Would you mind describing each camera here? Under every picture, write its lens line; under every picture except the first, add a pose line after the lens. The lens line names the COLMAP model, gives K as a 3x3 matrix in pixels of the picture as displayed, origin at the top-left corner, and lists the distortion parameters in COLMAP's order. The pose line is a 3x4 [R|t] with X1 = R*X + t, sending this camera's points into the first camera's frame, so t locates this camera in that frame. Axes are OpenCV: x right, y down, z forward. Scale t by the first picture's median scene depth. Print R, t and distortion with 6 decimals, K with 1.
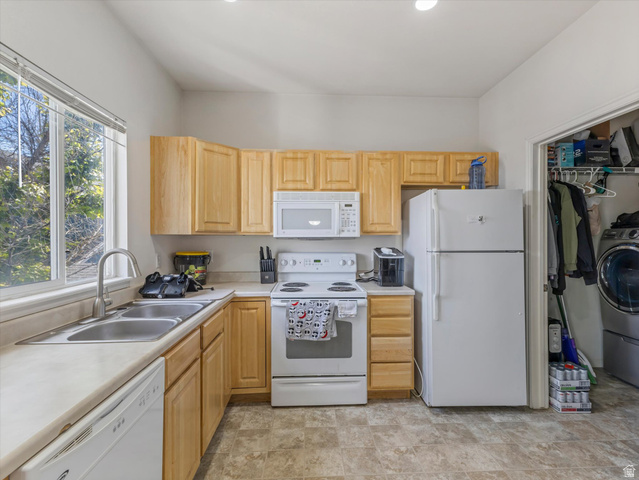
lens RADIAL K [[311.4, 0, 317.0], [0, 311.4, 243.8], [0, 0, 1]] dist [0.002242, 0.000559]
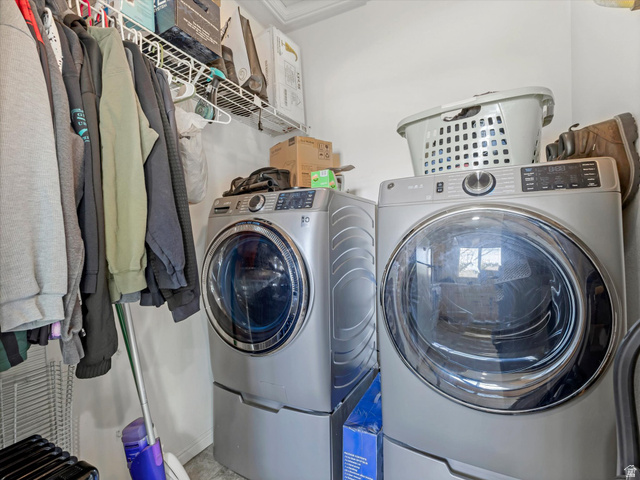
lens RADIAL K [[311.9, 0, 317.8], [0, 311.9, 241.4], [0, 0, 1]] dist [0.002242, 0.000559]
pose [[0.496664, -0.003152, 0.867937, 0.581546], [0.002588, 0.999994, 0.002151, 0.030917], [-0.867939, 0.001178, 0.496670, 0.619559]]
